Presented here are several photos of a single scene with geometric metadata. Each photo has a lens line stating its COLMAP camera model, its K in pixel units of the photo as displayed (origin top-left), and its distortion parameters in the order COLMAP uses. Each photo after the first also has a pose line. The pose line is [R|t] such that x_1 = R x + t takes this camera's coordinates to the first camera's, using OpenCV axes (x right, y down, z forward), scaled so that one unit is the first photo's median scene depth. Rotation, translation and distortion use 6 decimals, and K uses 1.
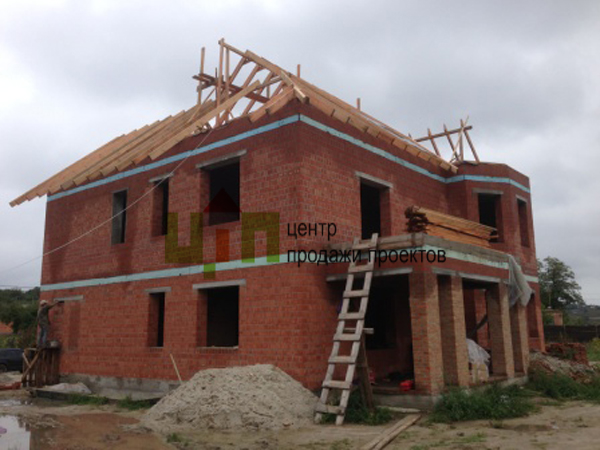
lens RADIAL K [[568.0, 0, 300.0], [0, 568.0, 225.0], [0, 0, 1]] dist [0.033406, -0.012338]
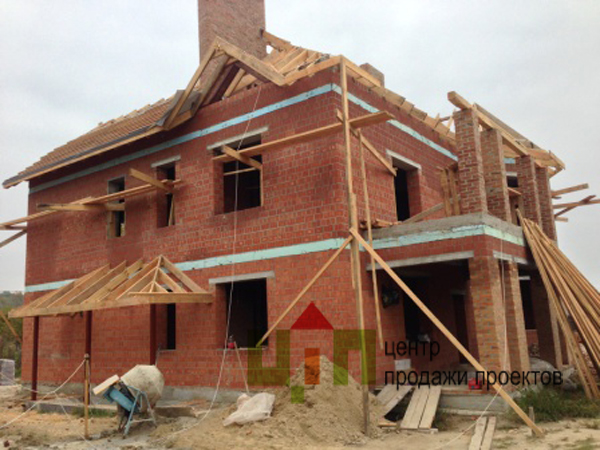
lens RADIAL K [[553.3, 0, 300.5], [0, 553.3, 234.8], [0, 0, 1]] dist [0.052494, -0.001007]
pose [[0.997691, -0.021007, 0.064591, -0.102532], [0.019698, 0.999589, 0.020834, 0.020283], [-0.065002, -0.019513, 0.997694, 0.125165]]
